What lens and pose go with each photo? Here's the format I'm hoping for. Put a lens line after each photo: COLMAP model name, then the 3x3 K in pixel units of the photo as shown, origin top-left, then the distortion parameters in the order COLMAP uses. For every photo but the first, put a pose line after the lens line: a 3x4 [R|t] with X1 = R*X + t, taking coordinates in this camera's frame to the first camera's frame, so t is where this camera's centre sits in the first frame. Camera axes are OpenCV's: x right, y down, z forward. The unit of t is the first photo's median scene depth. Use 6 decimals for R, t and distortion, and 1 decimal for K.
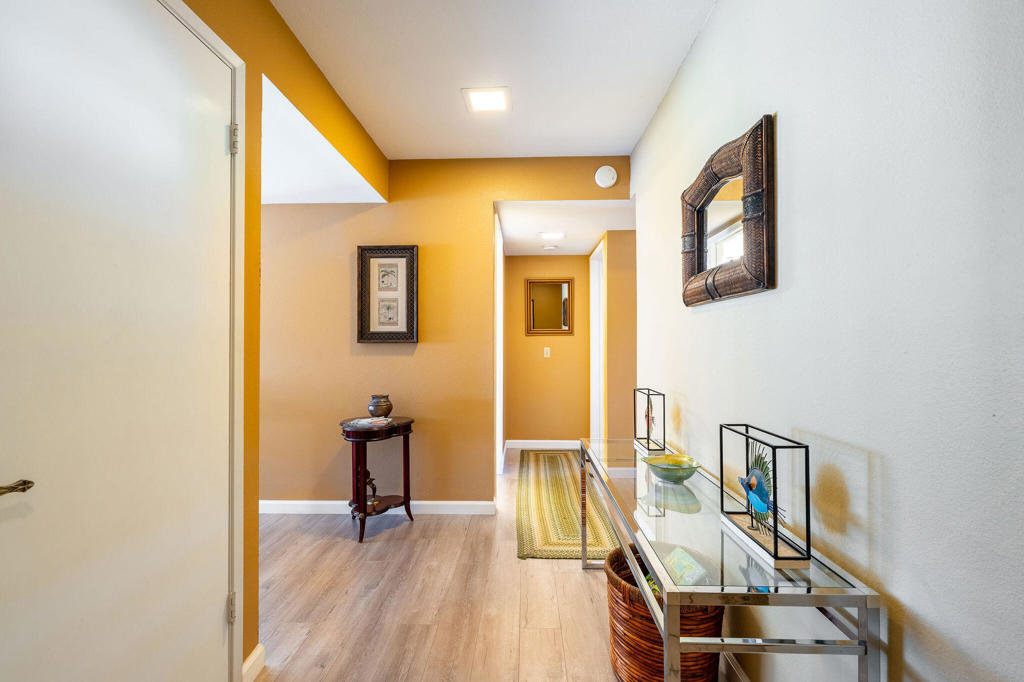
lens RADIAL K [[460.0, 0, 512.1], [0, 460.0, 339.4], [0, 0, 1]] dist [-0.003067, 0.001578]
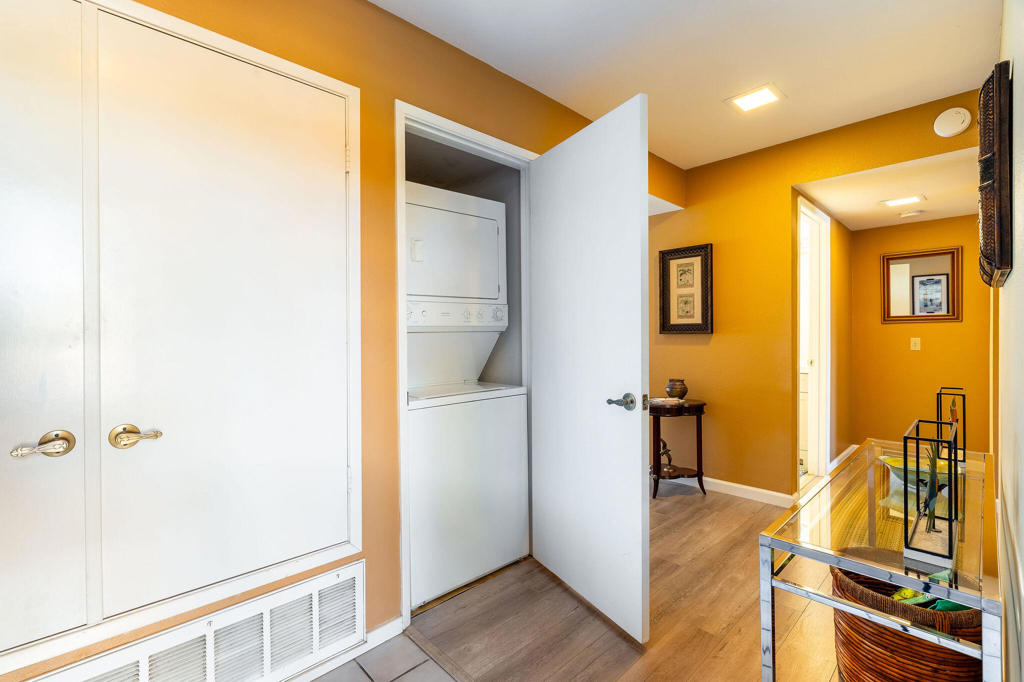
lens RADIAL K [[460.0, 0, 512.1], [0, 460.0, 339.4], [0, 0, 1]] dist [-0.003067, 0.001578]
pose [[0.714495, 0.002727, -0.699636, 0.218025], [0.012255, 0.999790, 0.016413, -0.002201], [0.699534, -0.020301, 0.714311, -0.104847]]
